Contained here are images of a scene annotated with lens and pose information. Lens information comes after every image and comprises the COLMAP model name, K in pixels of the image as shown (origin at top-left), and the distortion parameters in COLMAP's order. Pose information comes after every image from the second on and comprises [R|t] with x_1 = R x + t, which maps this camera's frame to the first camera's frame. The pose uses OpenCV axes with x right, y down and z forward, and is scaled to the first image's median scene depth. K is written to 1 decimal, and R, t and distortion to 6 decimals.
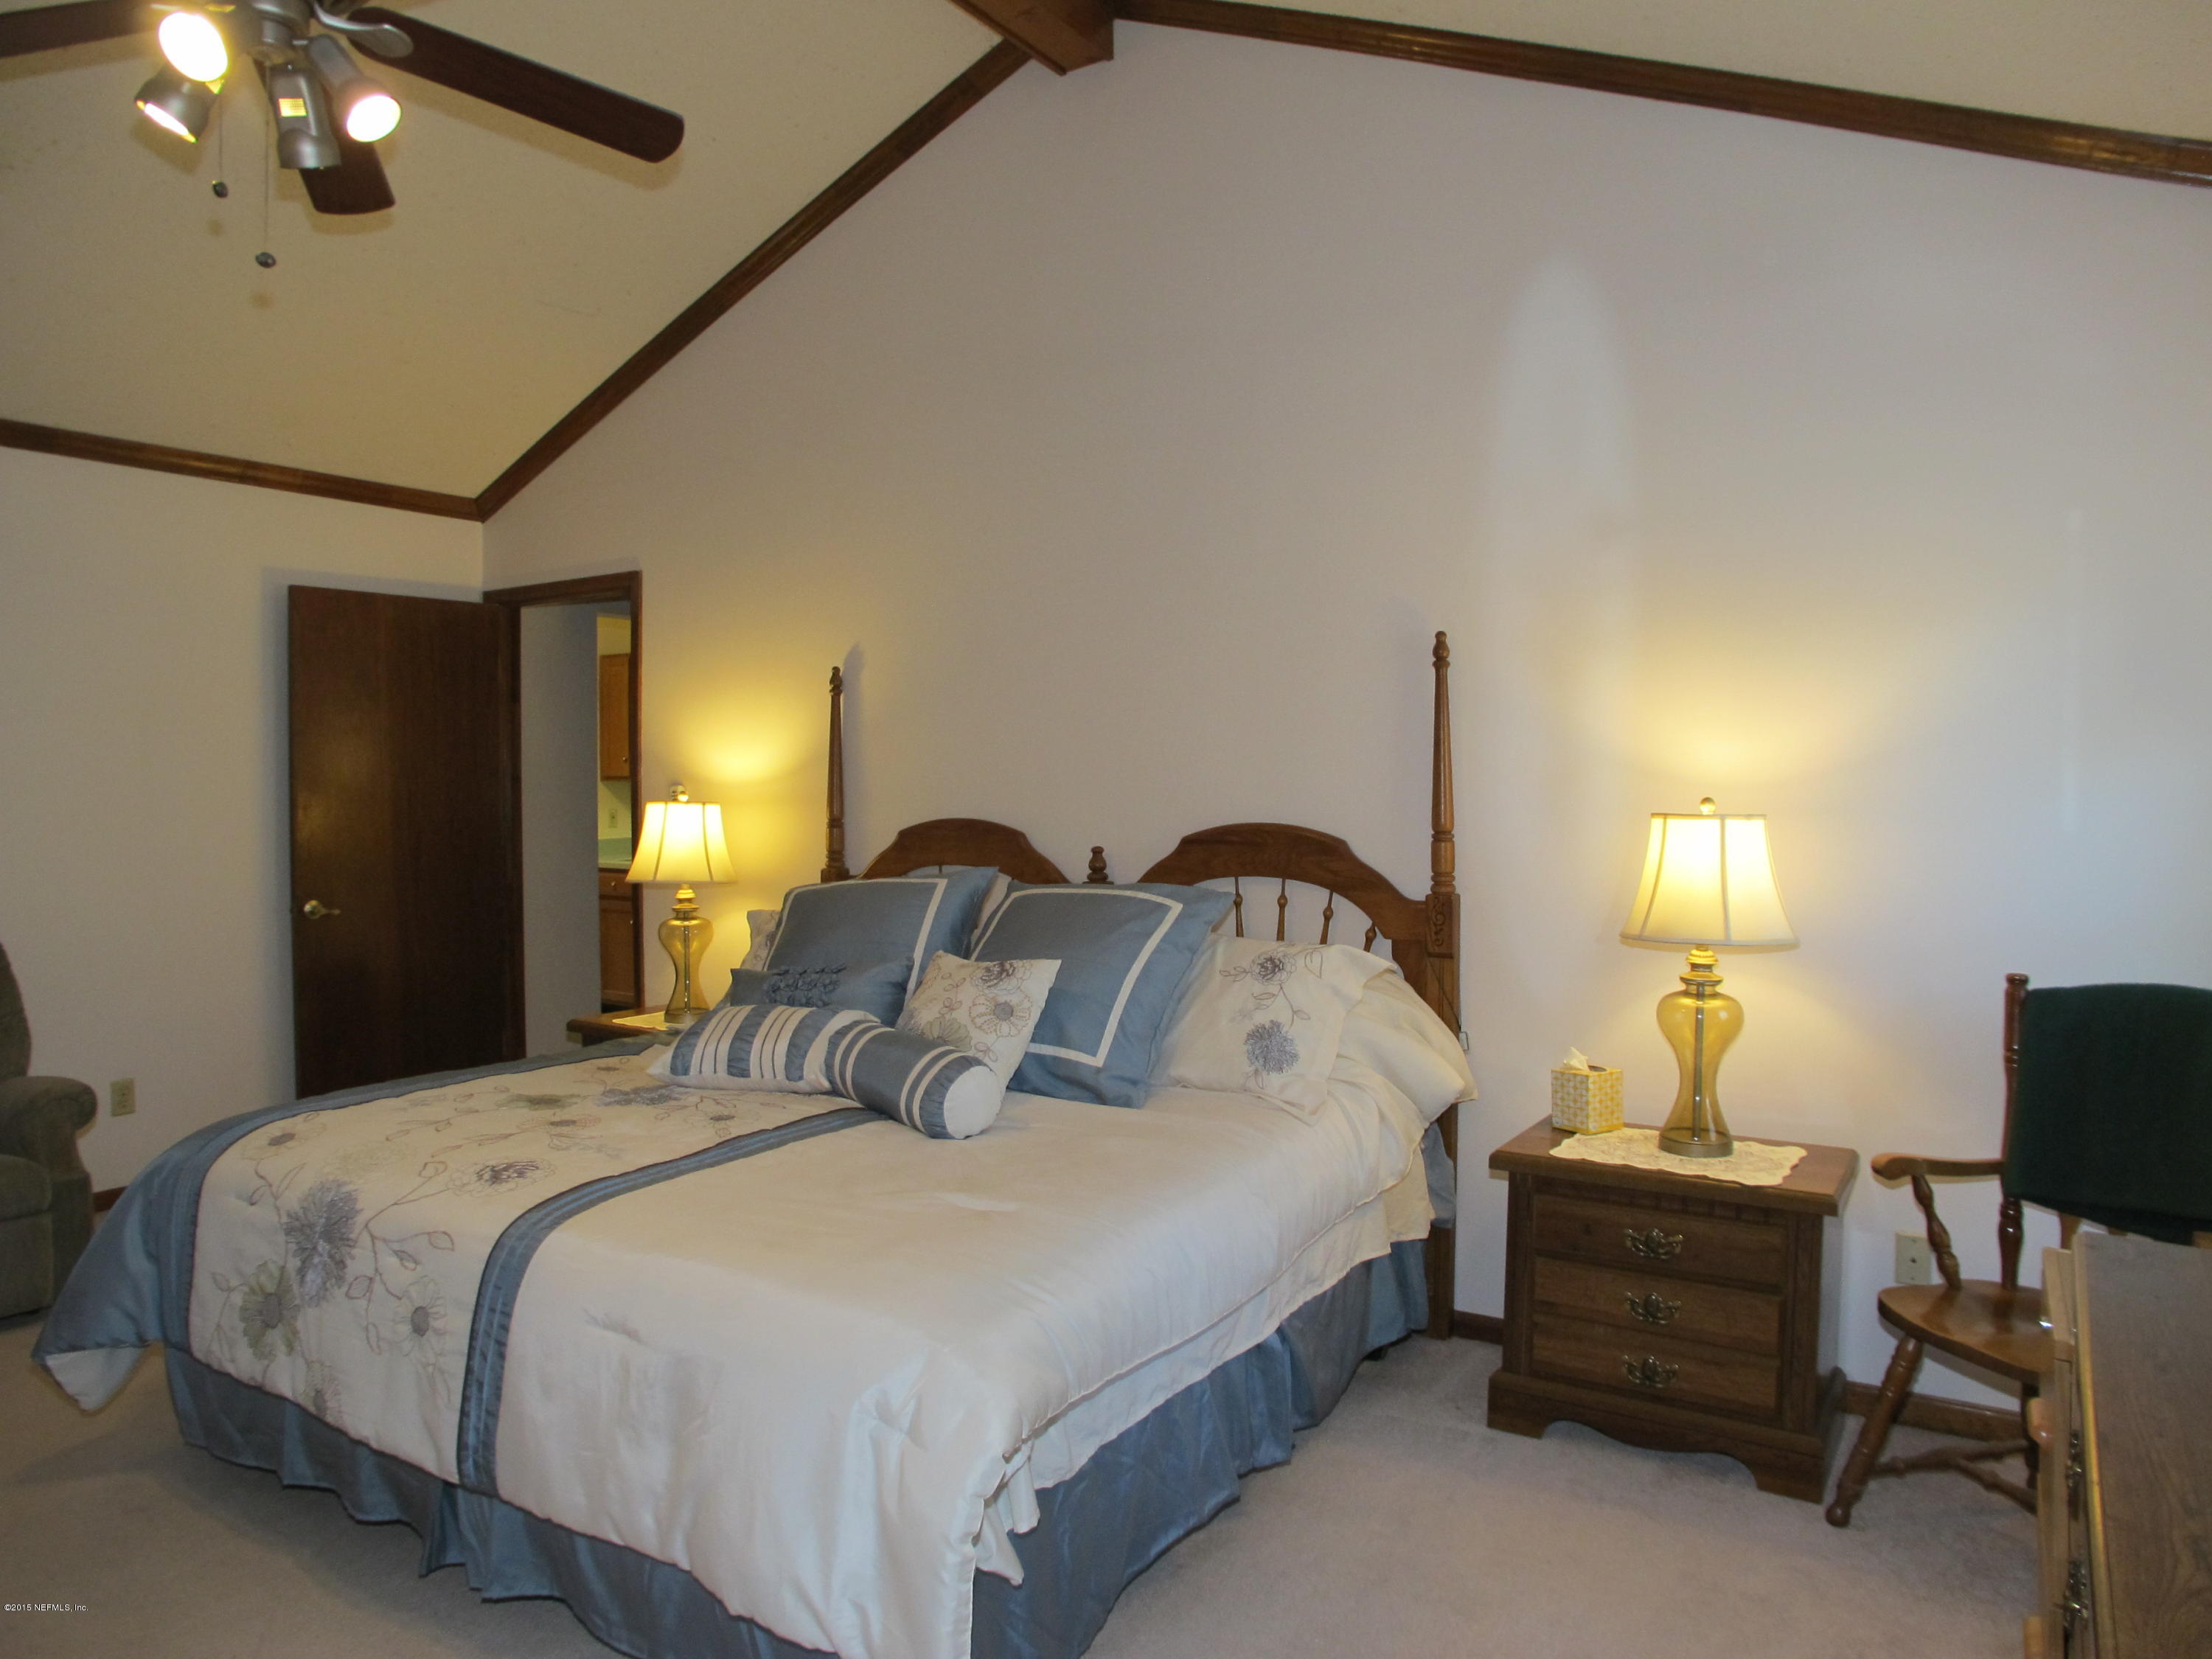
lens RADIAL K [[1467.4, 0, 1098.9], [0, 1467.4, 812.5], [0, 0, 1]] dist [-0.102749, 0.047799]
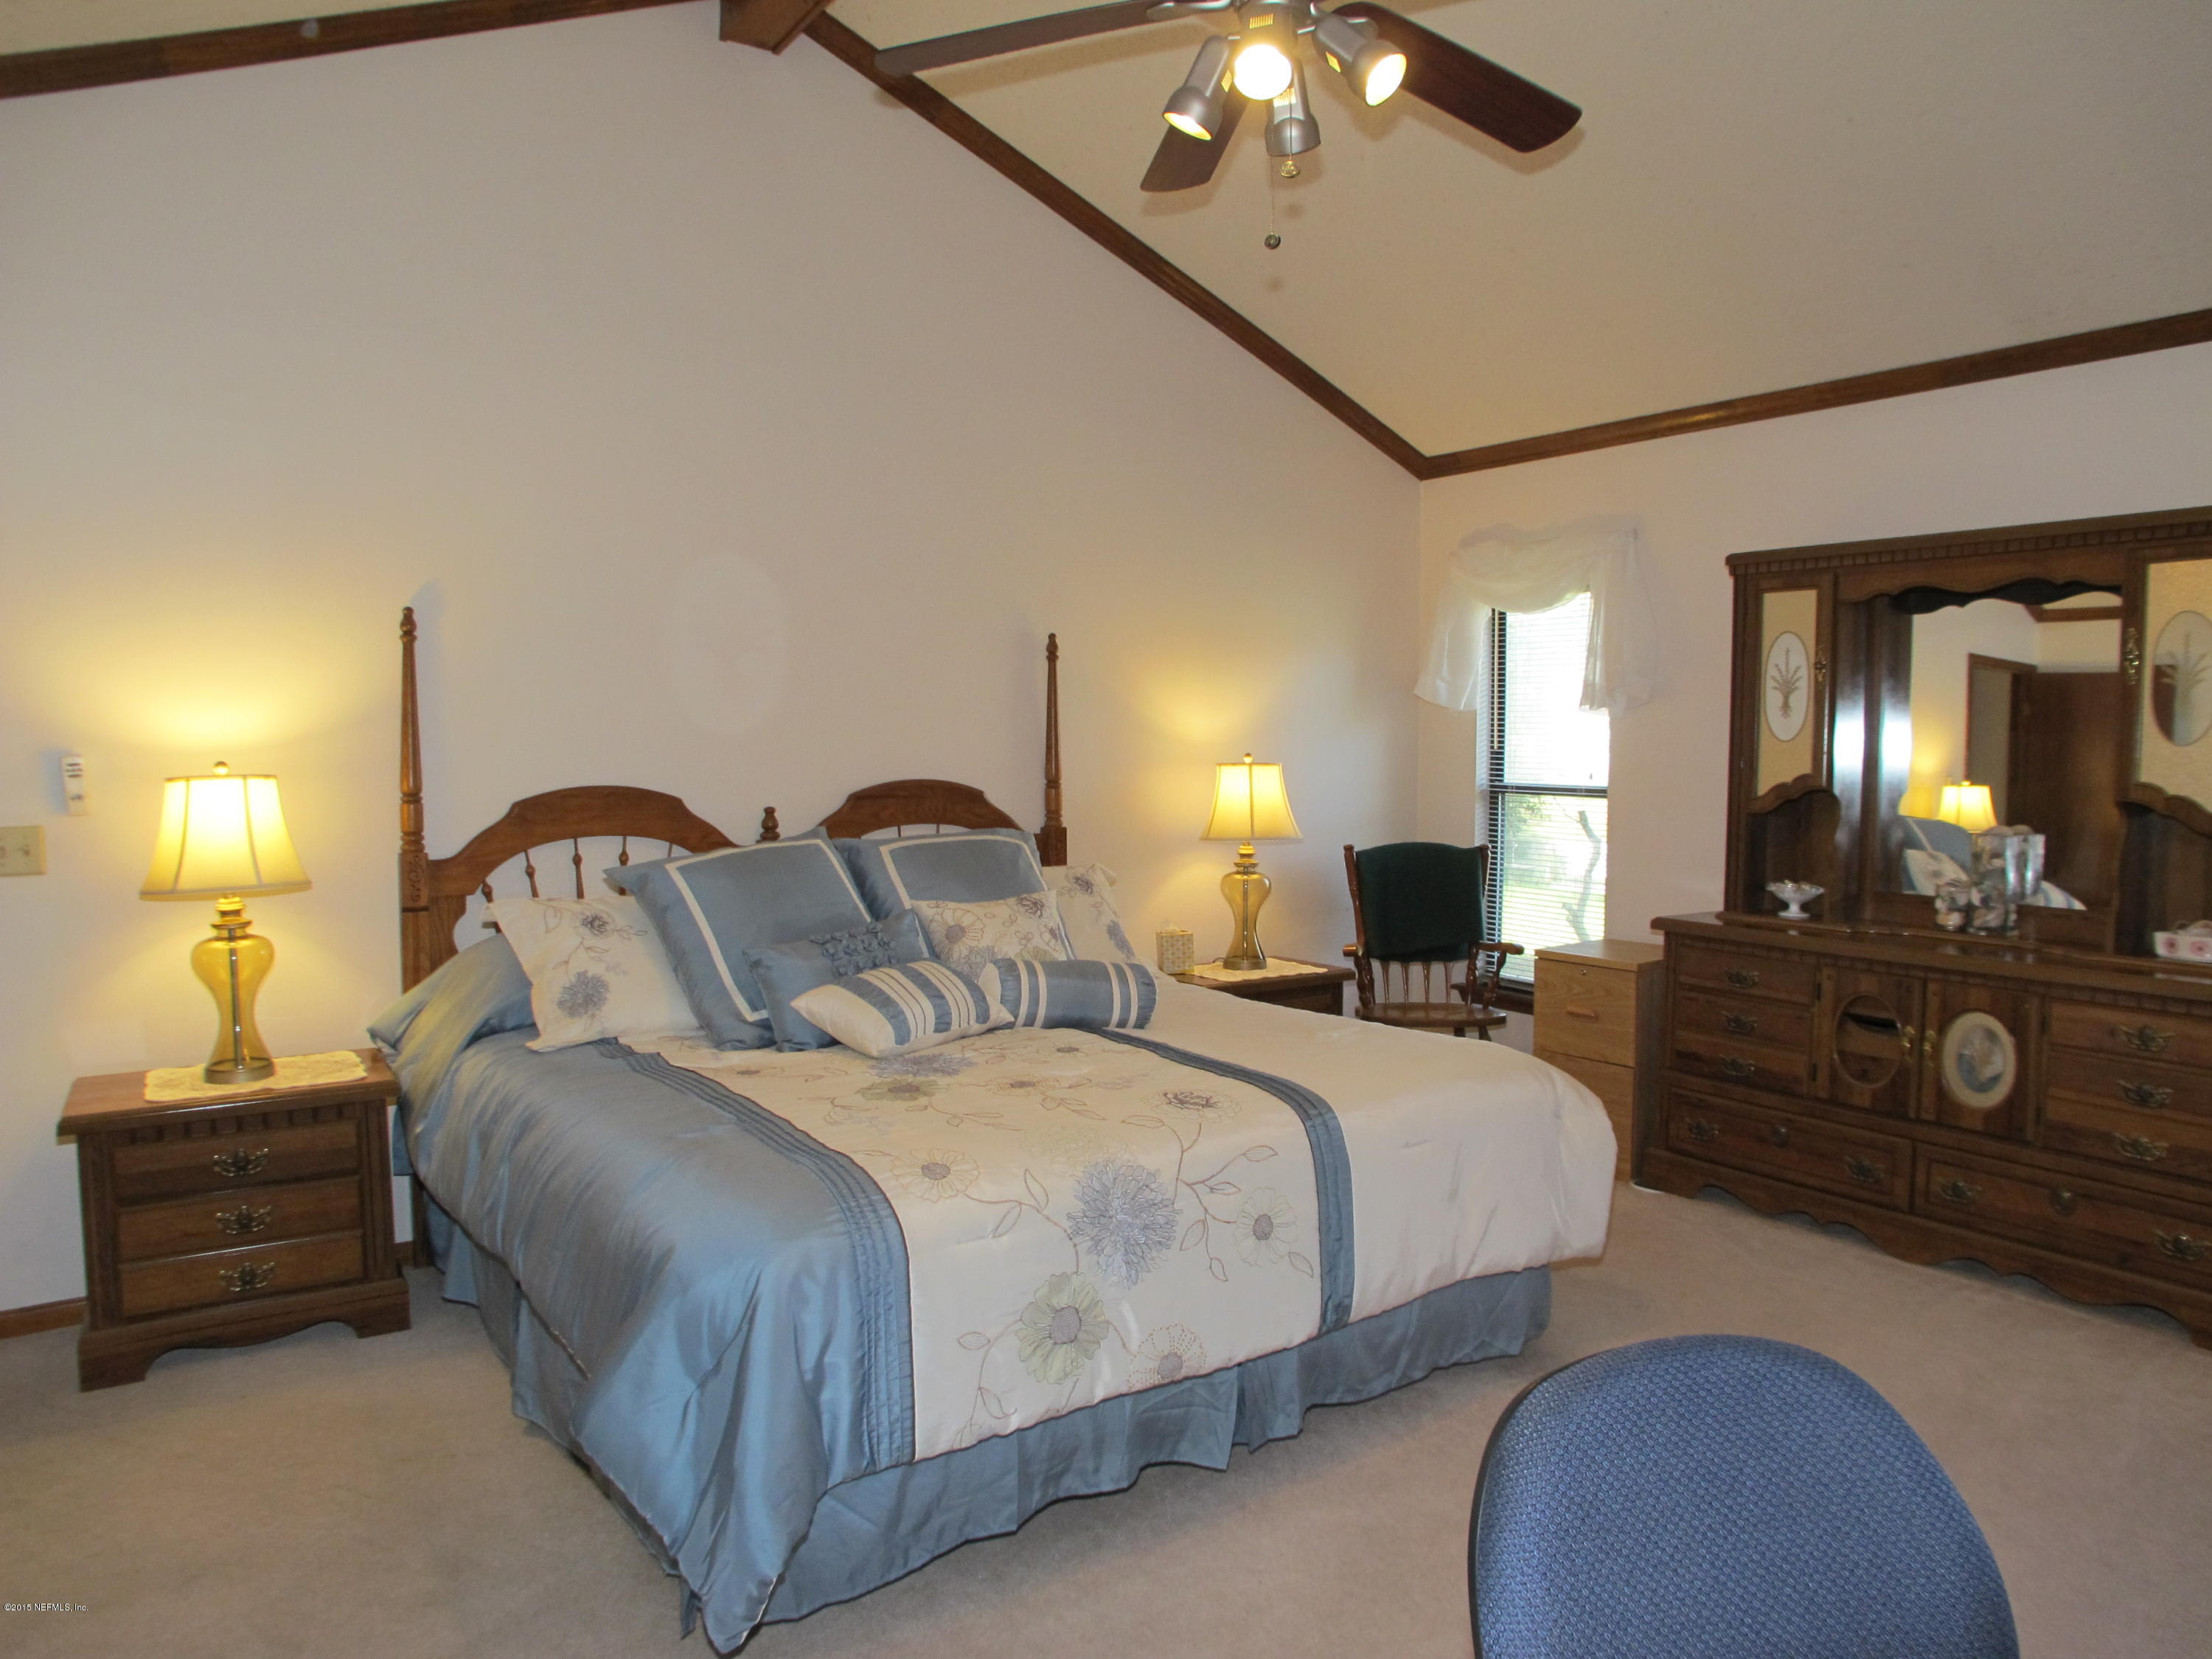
lens RADIAL K [[1467.4, 0, 1099.8], [0, 1467.4, 828.4], [0, 0, 1]] dist [-0.102749, 0.047799]
pose [[0.377025, -0.057167, 0.924437, -1.028865], [0.018623, 0.998360, 0.054143, -0.015926], [-0.926016, -0.003197, 0.377471, 0.444121]]
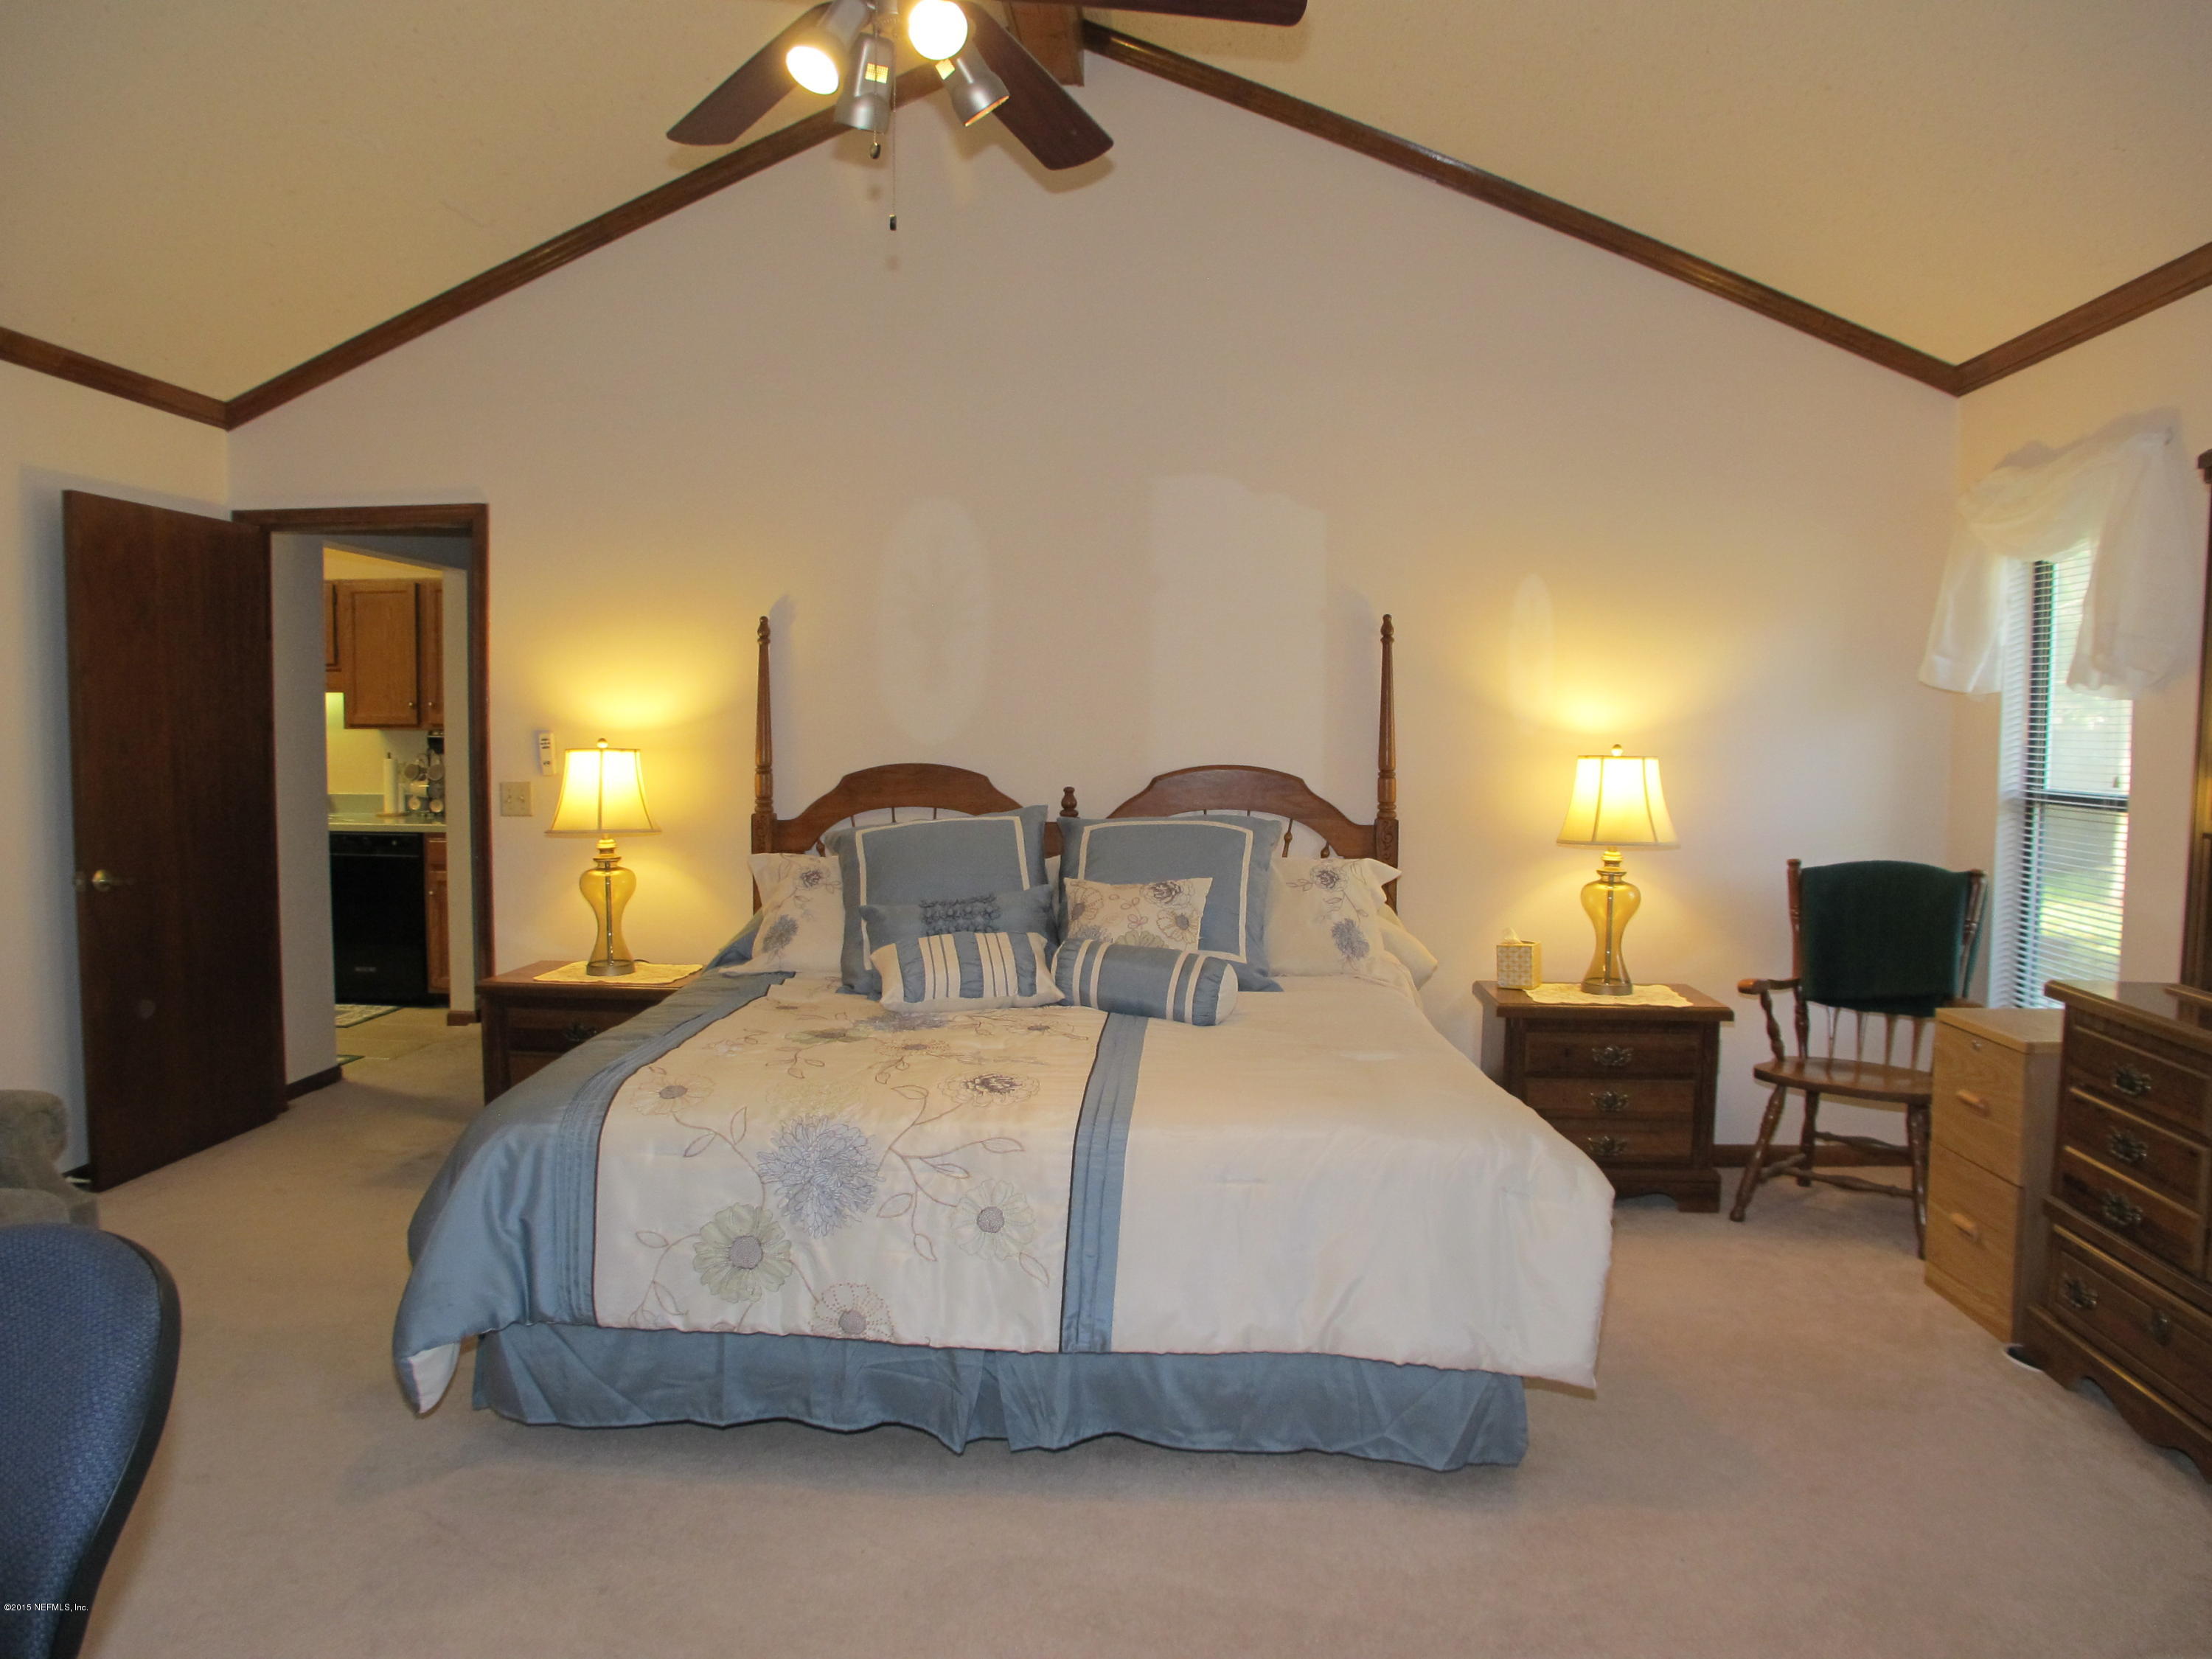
lens RADIAL K [[1467.4, 0, 1088.3], [0, 1467.4, 823.7], [0, 0, 1]] dist [-0.102749, 0.047799]
pose [[0.881499, -0.026804, 0.471424, -0.610399], [0.005897, 0.998935, 0.045771, -0.000347], [-0.472149, -0.037567, 0.880718, -0.013682]]
